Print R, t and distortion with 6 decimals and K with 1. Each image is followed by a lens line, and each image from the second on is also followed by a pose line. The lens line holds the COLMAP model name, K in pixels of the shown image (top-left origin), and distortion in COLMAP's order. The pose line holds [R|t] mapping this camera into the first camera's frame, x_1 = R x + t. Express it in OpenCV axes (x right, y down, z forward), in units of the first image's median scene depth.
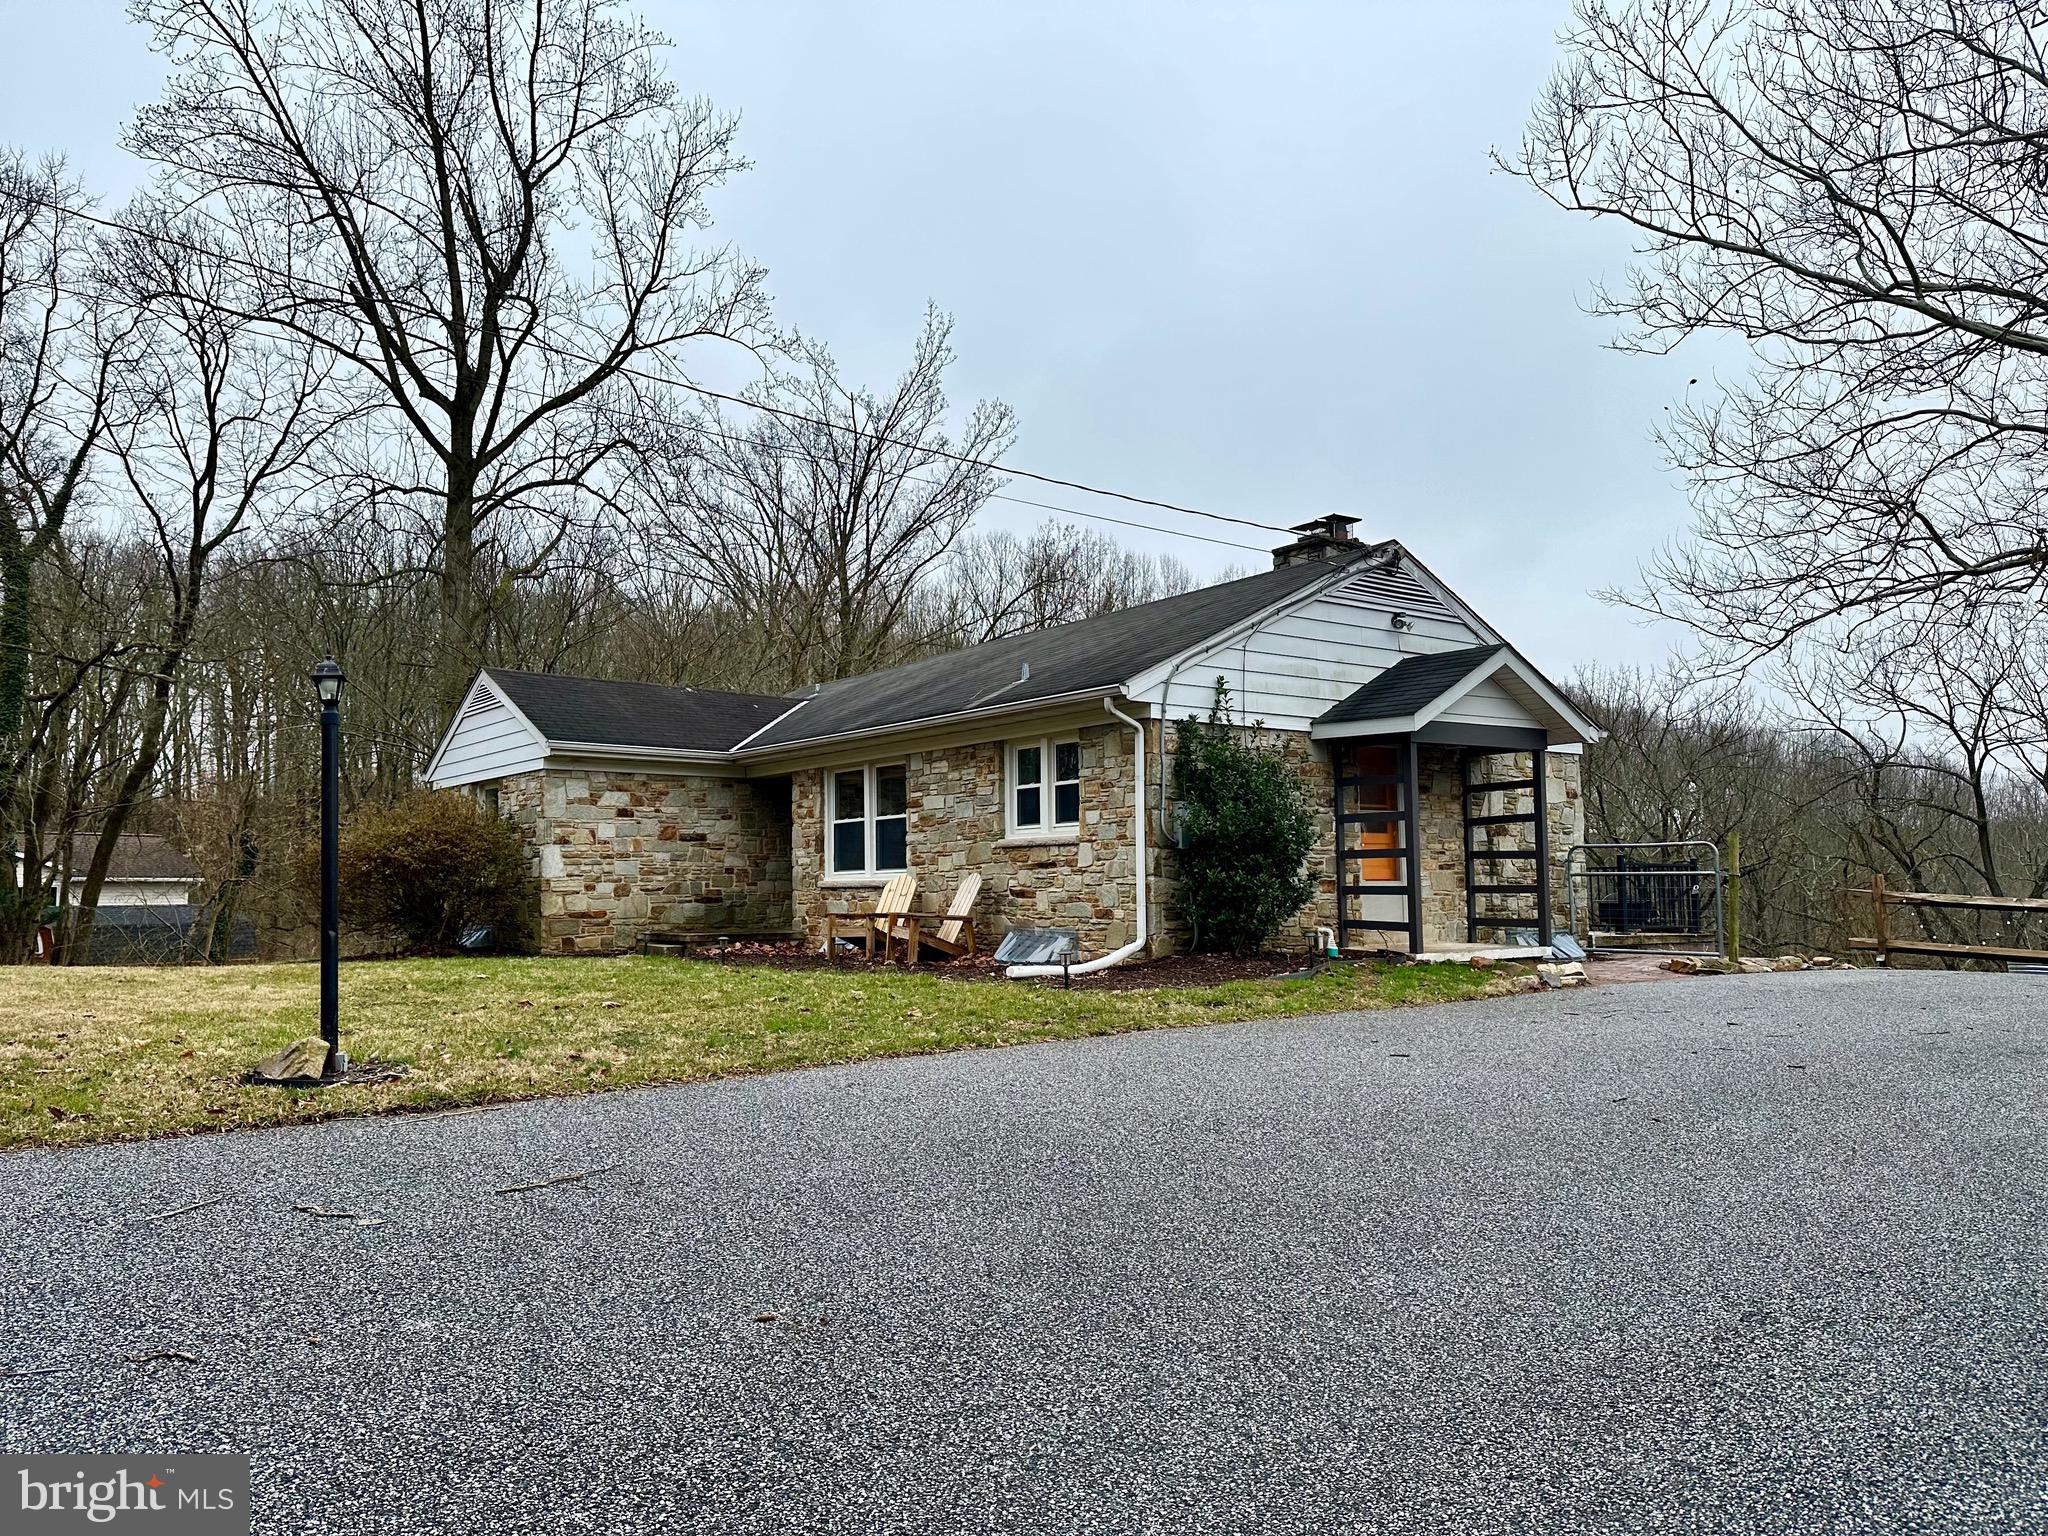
lens RADIAL K [[1428.1, 0, 1019.4], [0, 1428.1, 788.0], [0, 0, 1]] dist [0.053275, -0.069850]
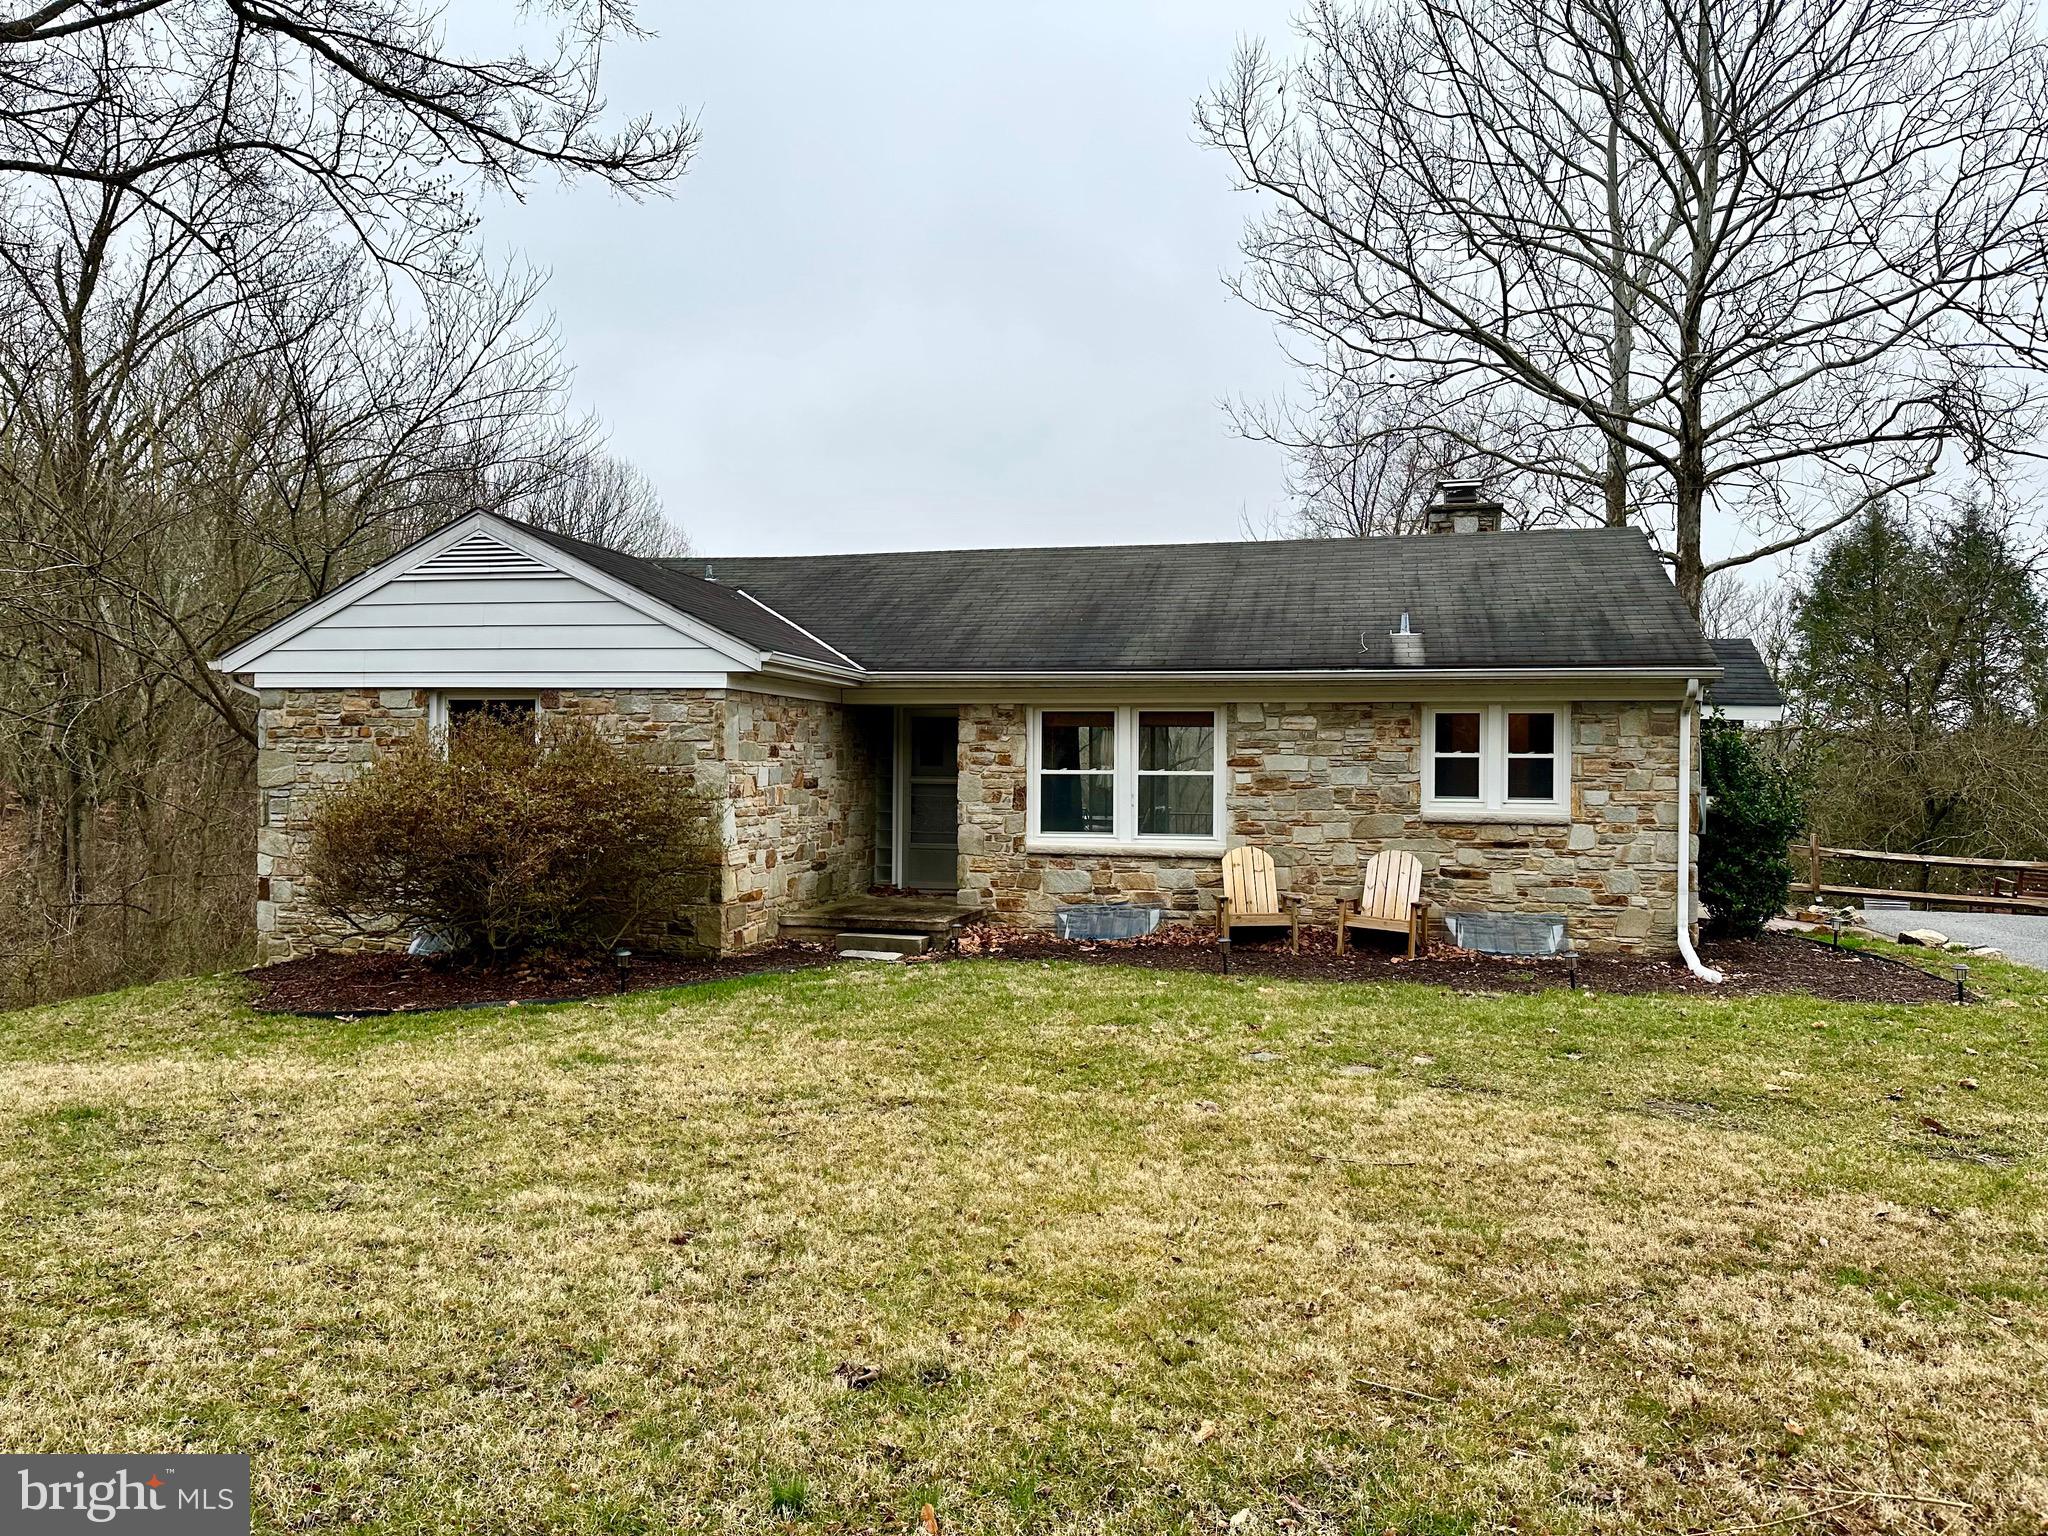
lens RADIAL K [[1428.1, 0, 1025.0], [0, 1428.1, 754.3], [0, 0, 1]] dist [0.053275, -0.069850]
pose [[0.785412, 0.022066, 0.618579, -0.629387], [-0.060796, 0.997282, 0.041617, -0.018797], [-0.615980, -0.070294, 0.784619, 0.368737]]
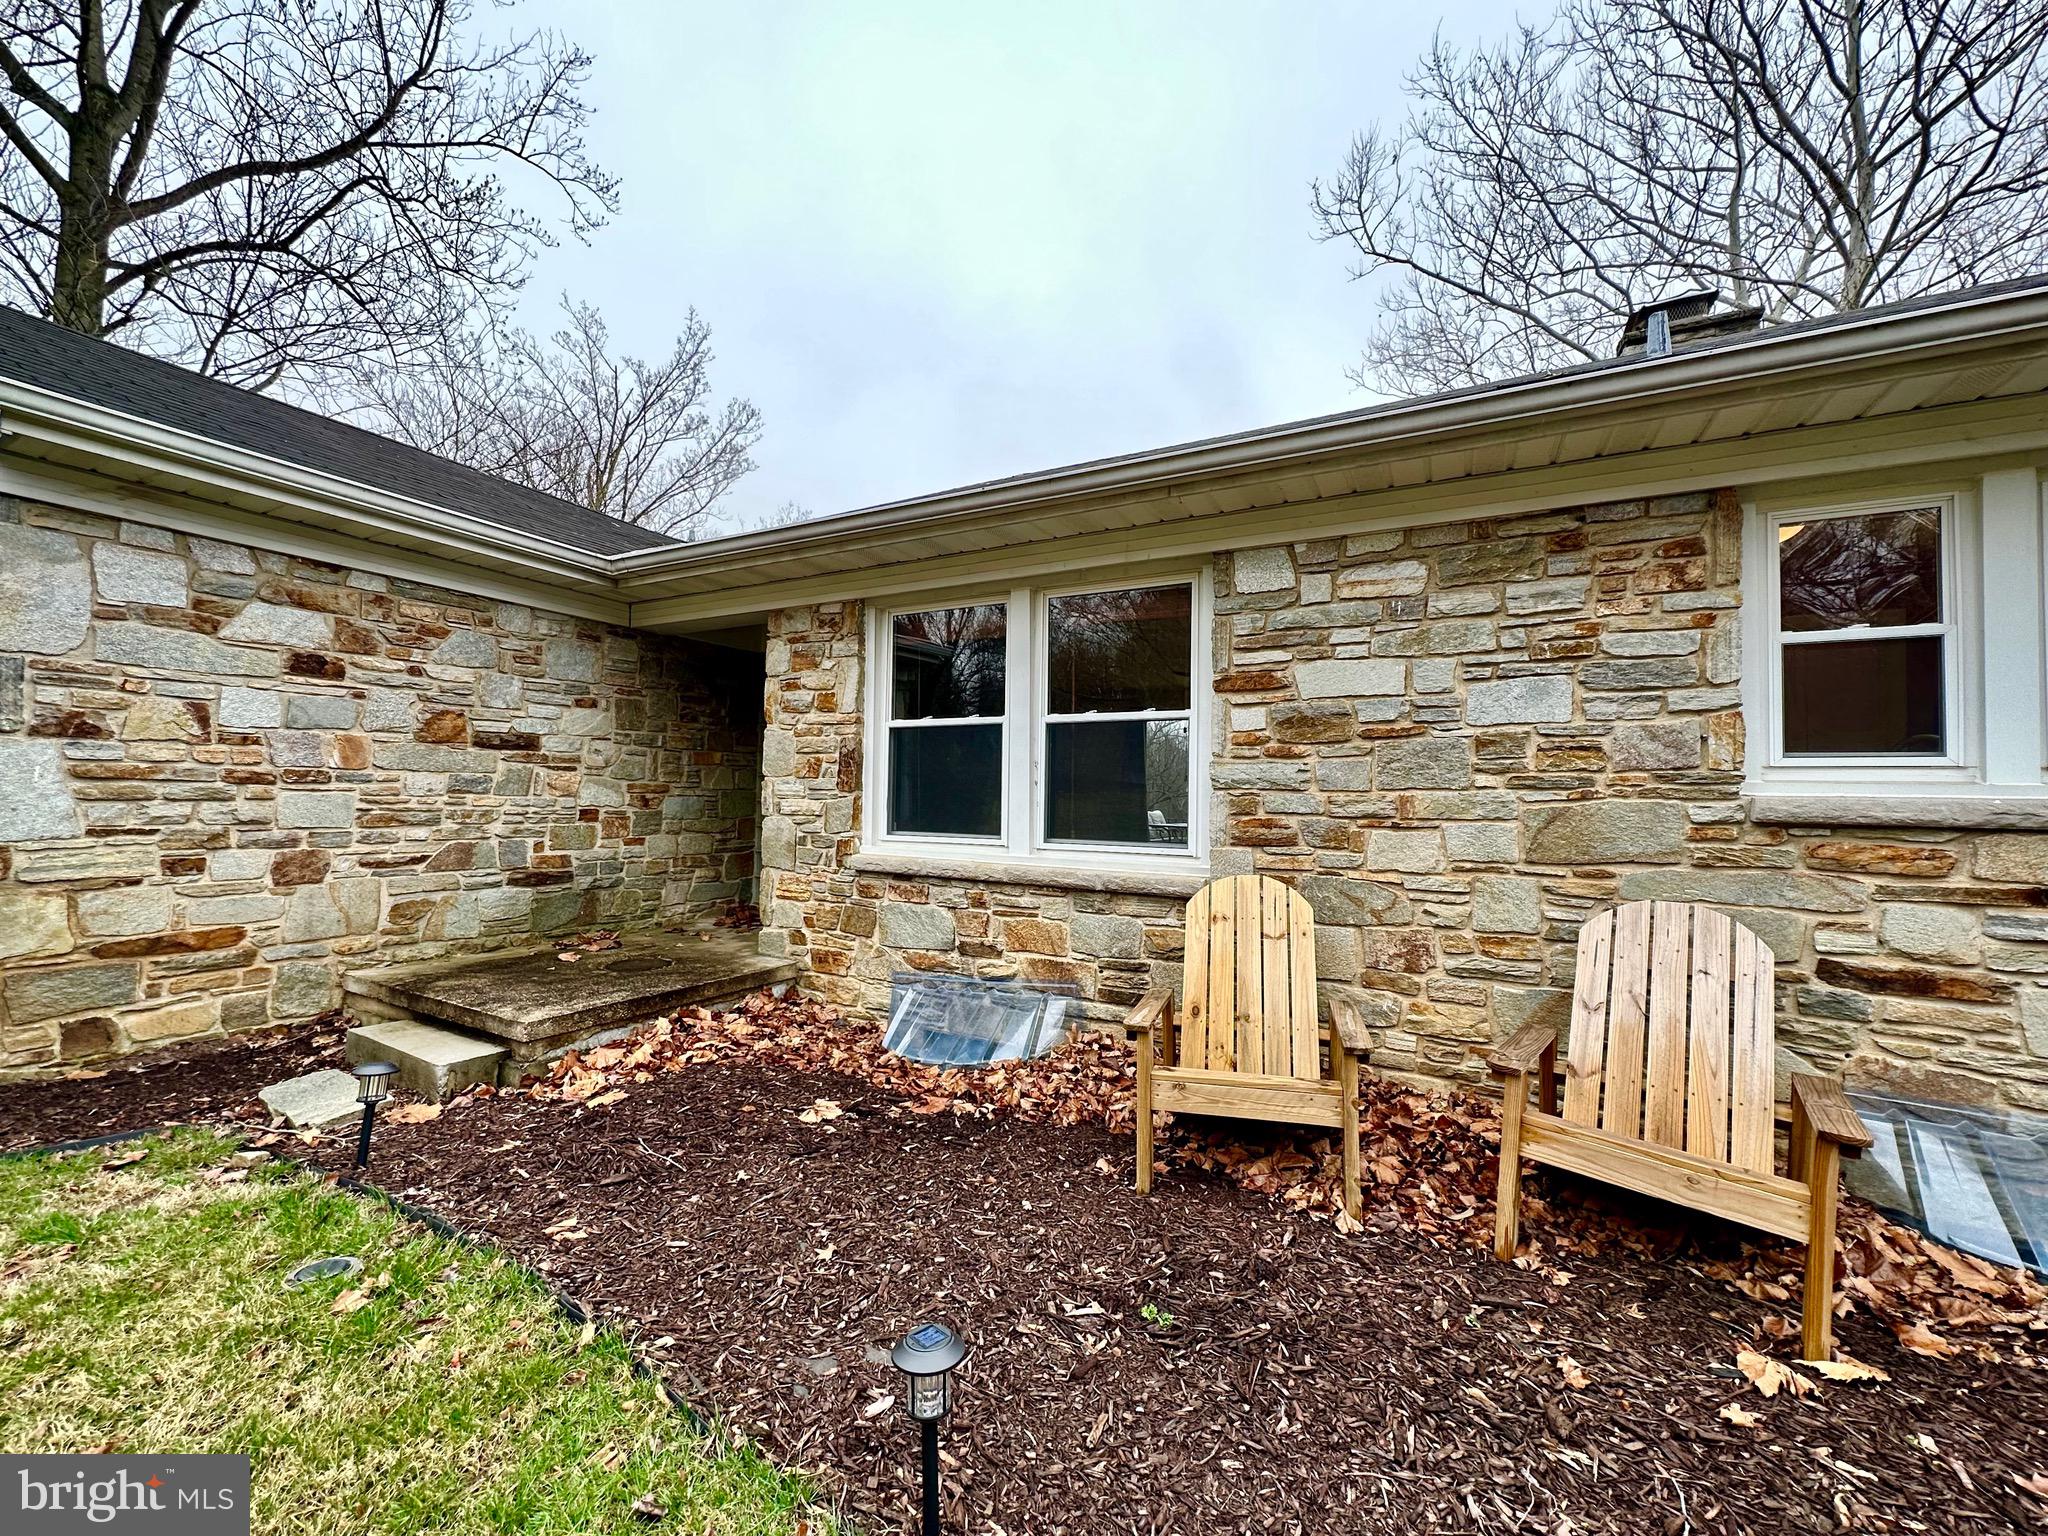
lens RADIAL K [[831.6, 0, 1025.3], [0, 831.6, 770.9], [0, 0, 1]] dist [-0.007348, 0.001297]
pose [[0.917814, 0.043032, 0.394673, -0.190853], [-0.058739, 0.997886, 0.027795, 0.028638], [-0.392642, -0.048694, 0.918401, 0.734433]]
